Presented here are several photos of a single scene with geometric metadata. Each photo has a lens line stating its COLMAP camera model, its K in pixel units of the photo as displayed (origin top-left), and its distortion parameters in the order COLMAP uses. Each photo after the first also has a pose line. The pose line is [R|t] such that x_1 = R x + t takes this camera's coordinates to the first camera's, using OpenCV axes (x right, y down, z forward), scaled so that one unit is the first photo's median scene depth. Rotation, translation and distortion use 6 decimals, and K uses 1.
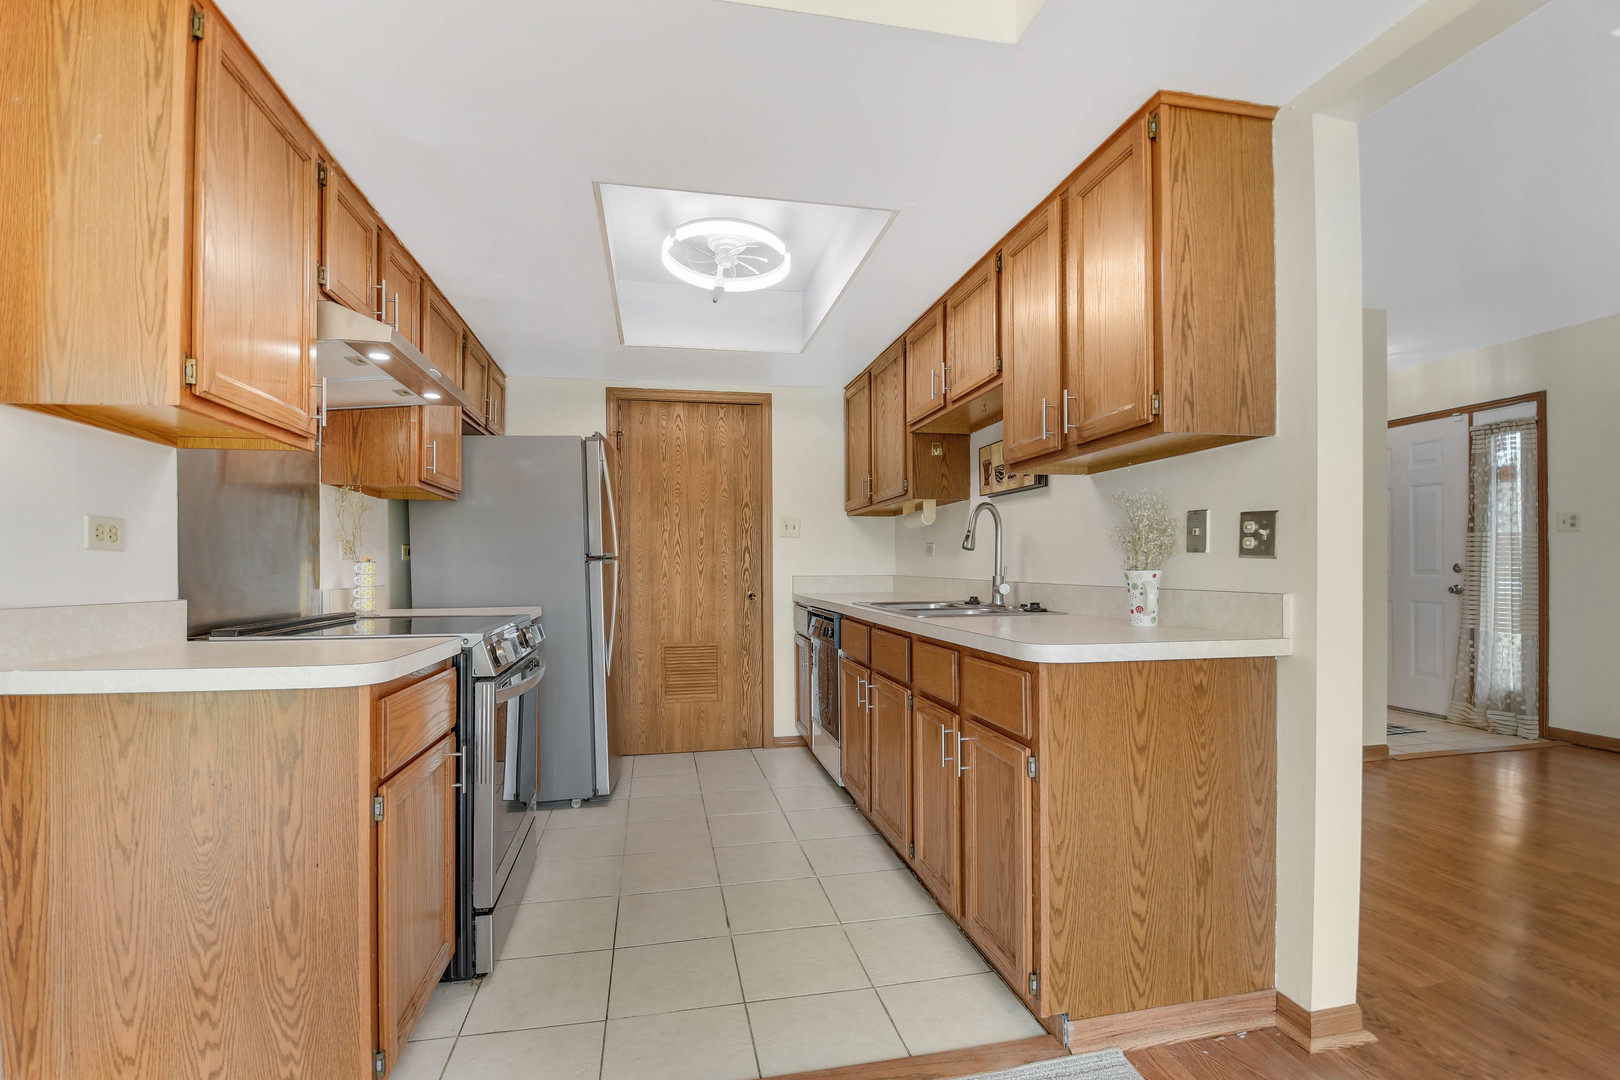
lens RADIAL K [[728.4, 0, 807.1], [0, 728.4, 561.1], [0, 0, 1]] dist [0.014074, -0.025106]
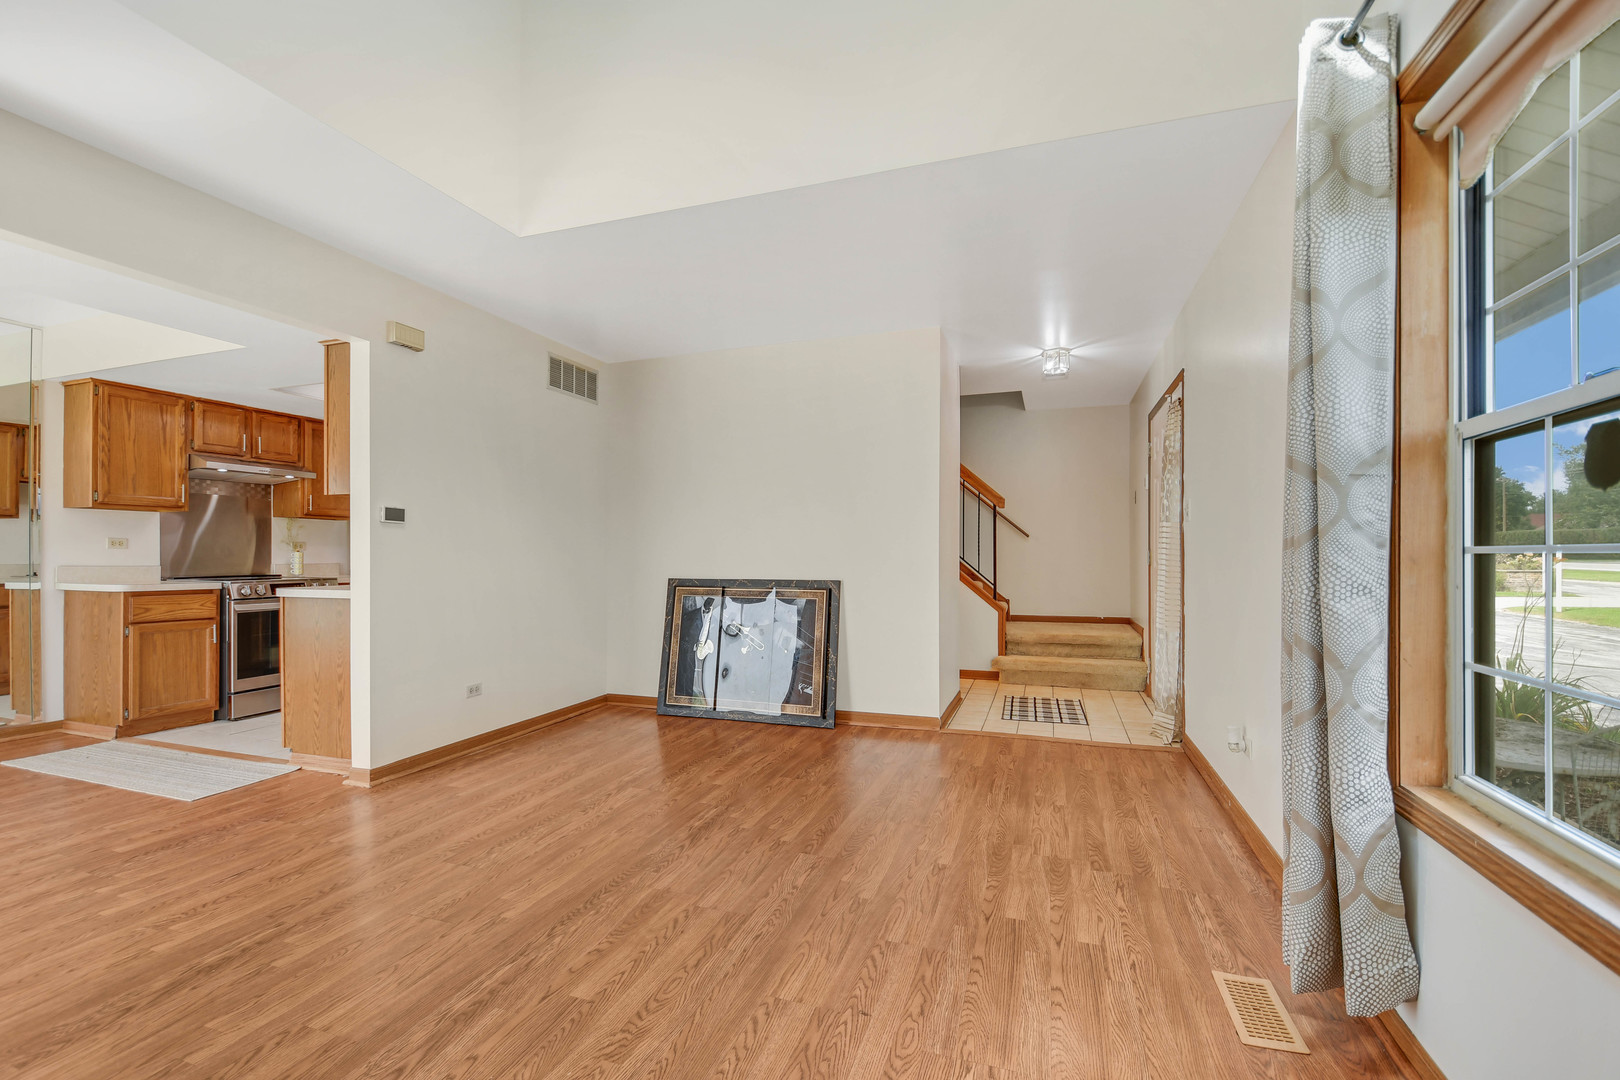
lens RADIAL K [[725.2, 0, 793.5], [0, 725.2, 552.8], [0, 0, 1]] dist [0.015342, -0.021266]
pose [[0.855637, 0.006620, -0.517535, 2.532316], [-0.003021, 0.999965, 0.007796, -0.023428], [0.517568, -0.005107, 0.855627, -0.124141]]
